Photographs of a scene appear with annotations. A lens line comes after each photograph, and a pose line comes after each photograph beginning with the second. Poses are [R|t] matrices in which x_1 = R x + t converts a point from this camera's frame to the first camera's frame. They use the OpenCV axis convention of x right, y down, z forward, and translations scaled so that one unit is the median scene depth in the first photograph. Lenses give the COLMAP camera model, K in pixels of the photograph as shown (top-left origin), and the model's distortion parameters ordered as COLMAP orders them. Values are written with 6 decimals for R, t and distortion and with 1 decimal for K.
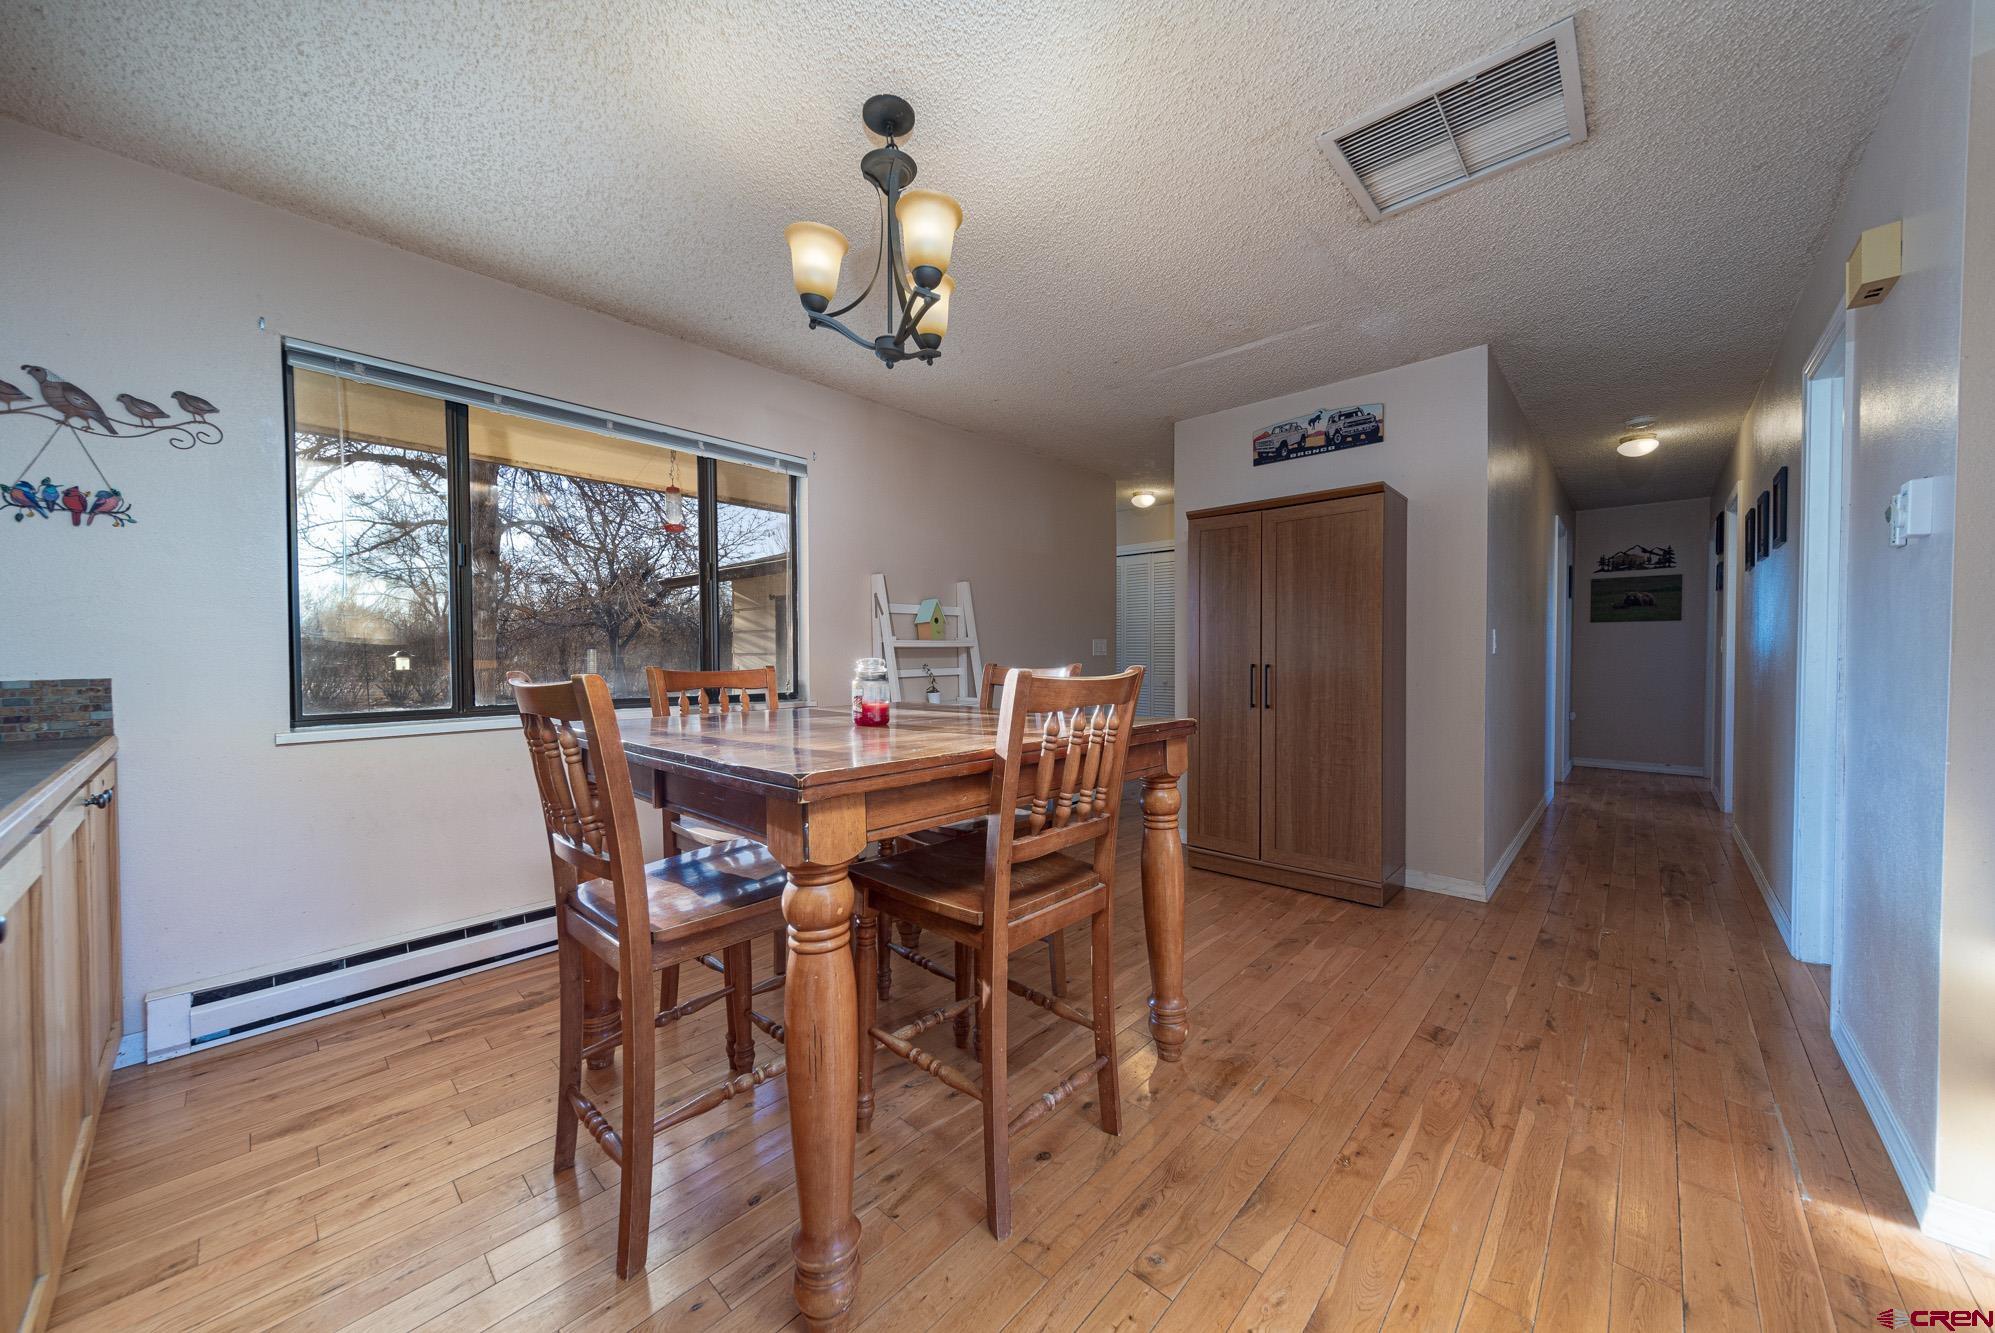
lens RADIAL K [[703.4, 0, 1005.9], [0, 703.4, 666.4], [0, 0, 1]] dist [0.002624, 0.000088]
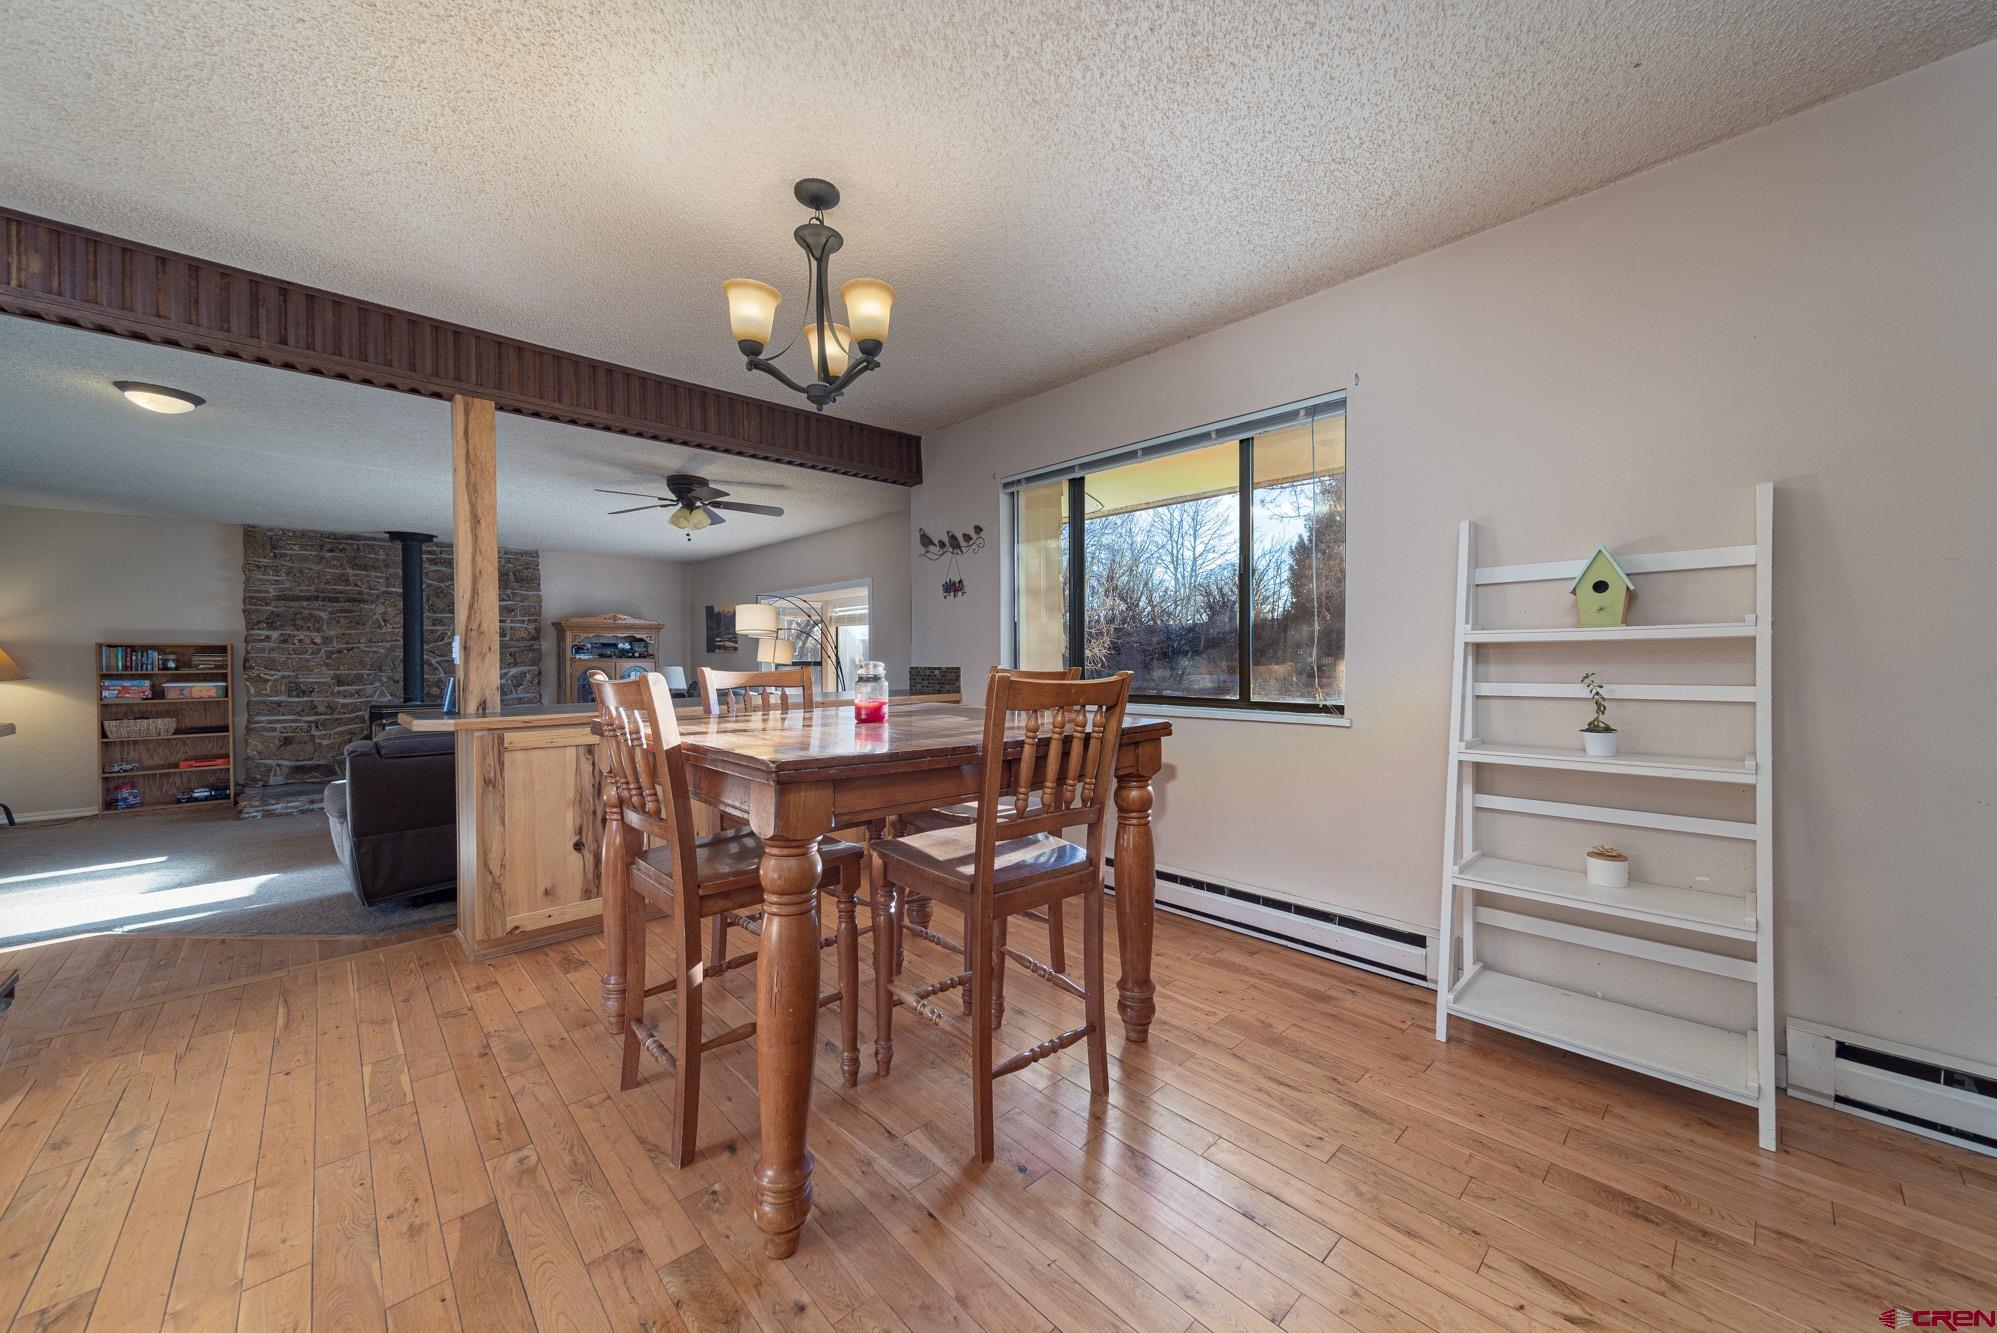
lens RADIAL K [[723.7, 0, 994.9], [0, 723.7, 668.7], [0, 0, 1]] dist [0.000797, -0.000019]
pose [[-0.079274, 0.021108, -0.996629, 0.512880], [-0.011461, 0.999690, 0.022085, -0.015885], [0.996787, 0.013173, -0.079008, 0.709941]]
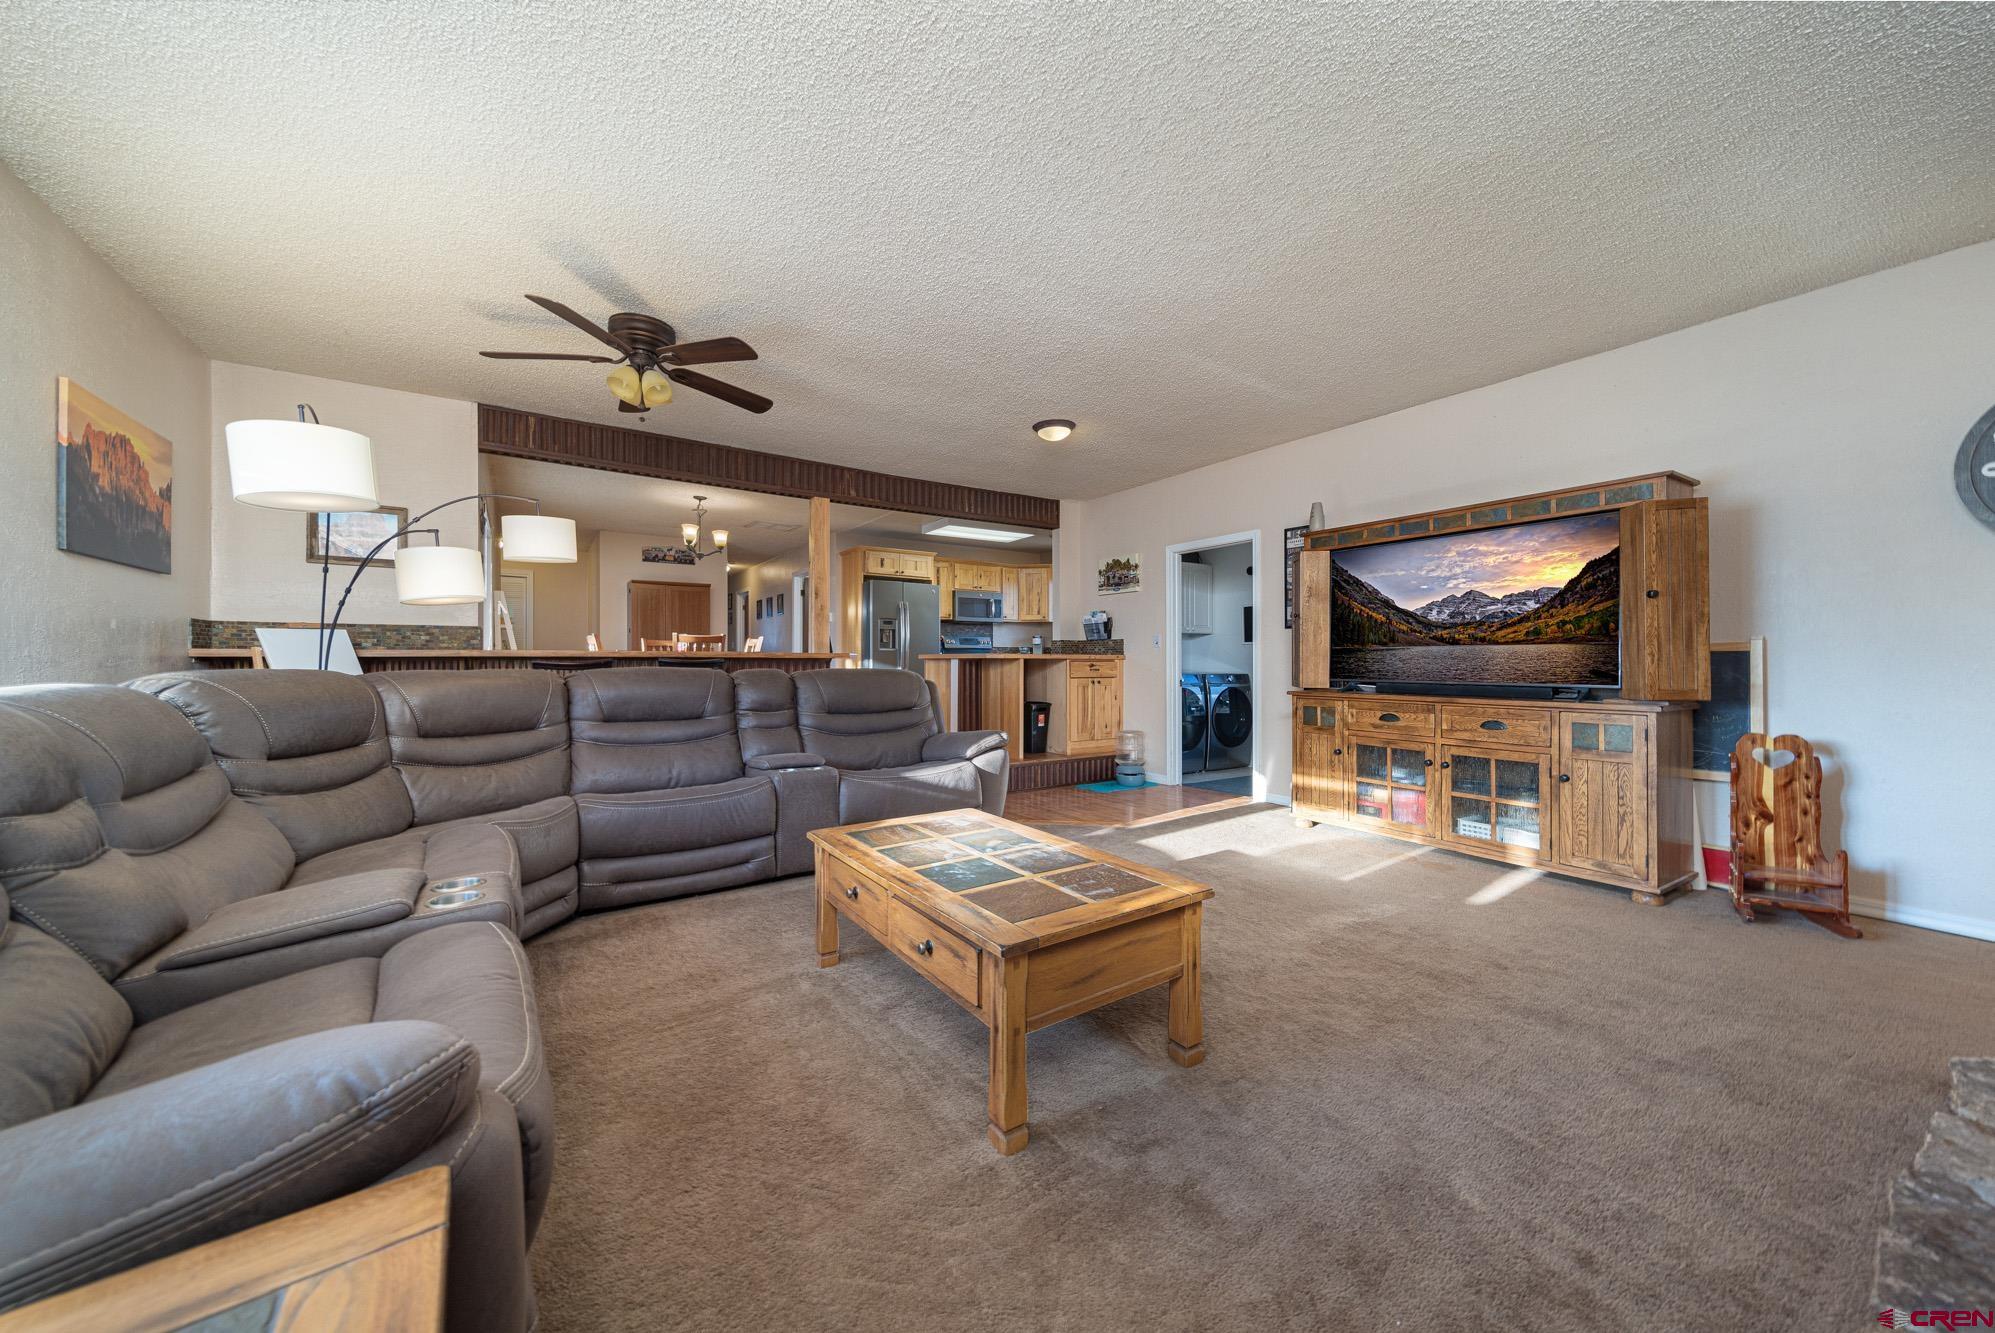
lens RADIAL K [[699.7, 0, 993.2], [0, 699.7, 668.6], [0, 0, 1]] dist [0.000150, -0.000020]
pose [[0.249335, -0.001519, 0.968416, -1.814780], [0.013917, 0.999901, -0.002015, 0.108408], [-0.968317, 0.013980, 0.249332, -0.803832]]
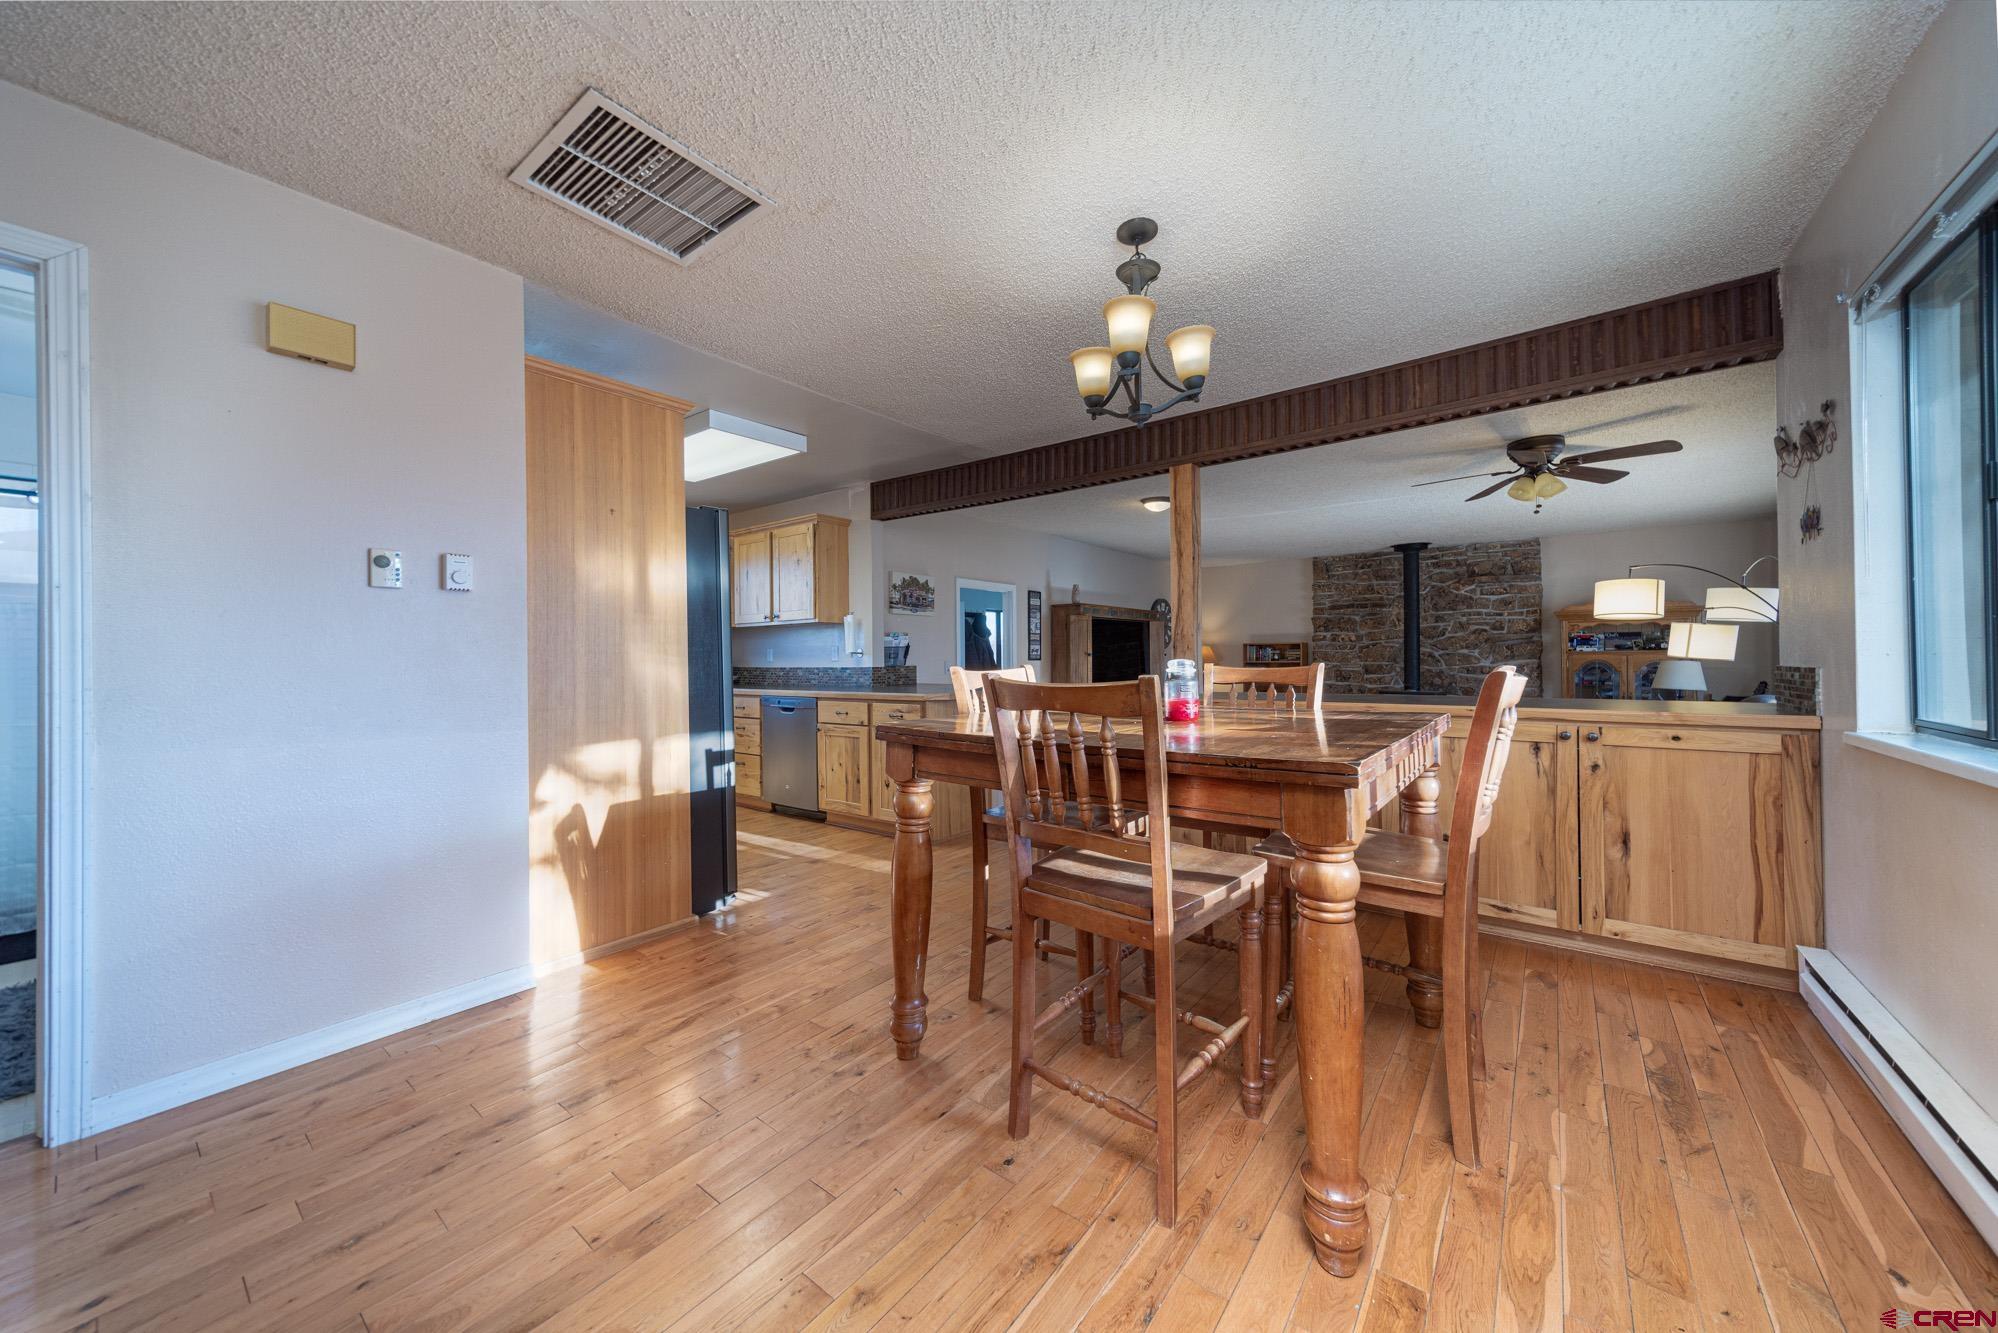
lens RADIAL K [[709.7, 0, 1000.8], [0, 709.7, 652.0], [0, 0, 1]] dist [0.000175, 0.000024]
pose [[-0.996389, 0.015131, -0.083541, 0.099676], [0.014472, 0.999859, 0.008488, -0.020052], [0.083658, 0.007249, -0.996468, 1.147080]]
